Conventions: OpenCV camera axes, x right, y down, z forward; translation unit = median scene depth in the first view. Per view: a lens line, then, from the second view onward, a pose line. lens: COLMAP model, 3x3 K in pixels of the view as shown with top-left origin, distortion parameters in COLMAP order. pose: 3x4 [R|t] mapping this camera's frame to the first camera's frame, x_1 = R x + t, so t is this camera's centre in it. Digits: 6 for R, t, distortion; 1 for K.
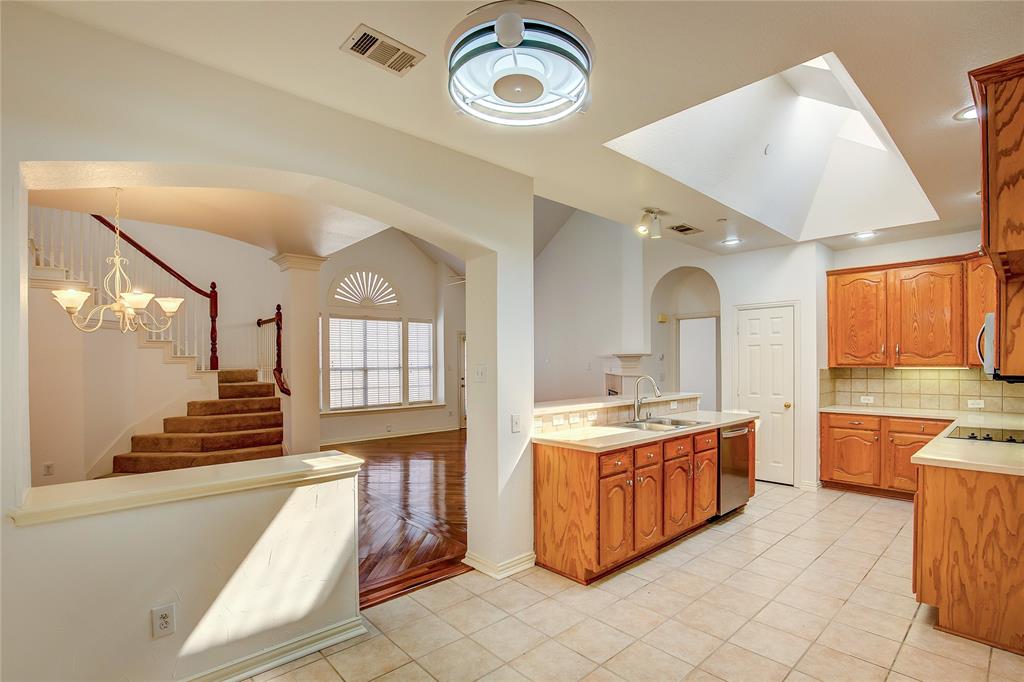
lens RADIAL K [[469.6, 0, 509.2], [0, 469.6, 370.7], [0, 0, 1]] dist [-0.040753, 0.004850]
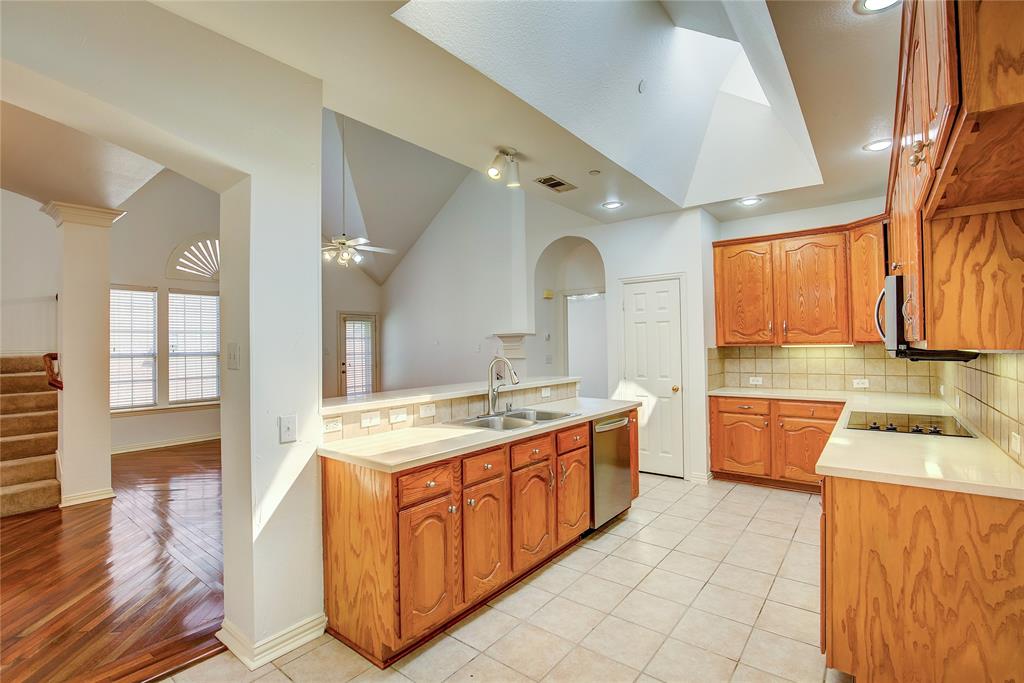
lens RADIAL K [[469.6, 0, 510.3], [0, 469.6, 342.0], [0, 0, 1]] dist [-0.040753, 0.004850]
pose [[0.983995, -0.005659, 0.178106, 0.150985], [0.010437, 0.999610, -0.025898, 0.004667], [-0.177890, 0.027342, 0.983670, 0.196636]]
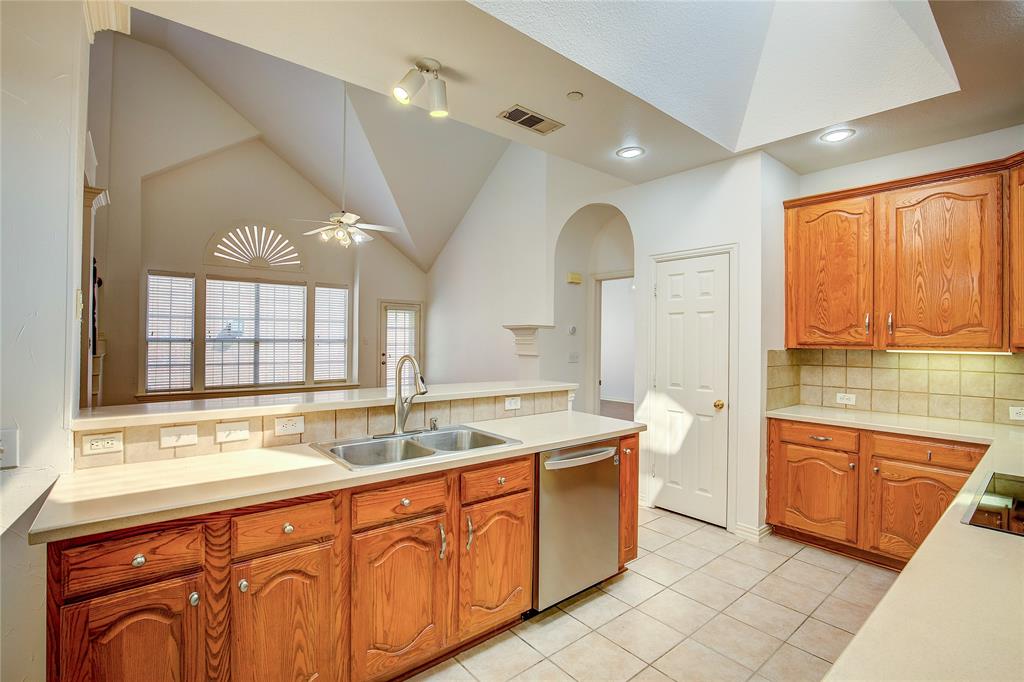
lens RADIAL K [[469.6, 0, 501.5], [0, 469.6, 342.1], [0, 0, 1]] dist [-0.040753, 0.004850]
pose [[0.999037, 0.018256, -0.039901, 0.385011], [-0.018682, 0.999772, -0.010320, -0.001791], [0.039703, 0.011055, 0.999150, 0.399639]]
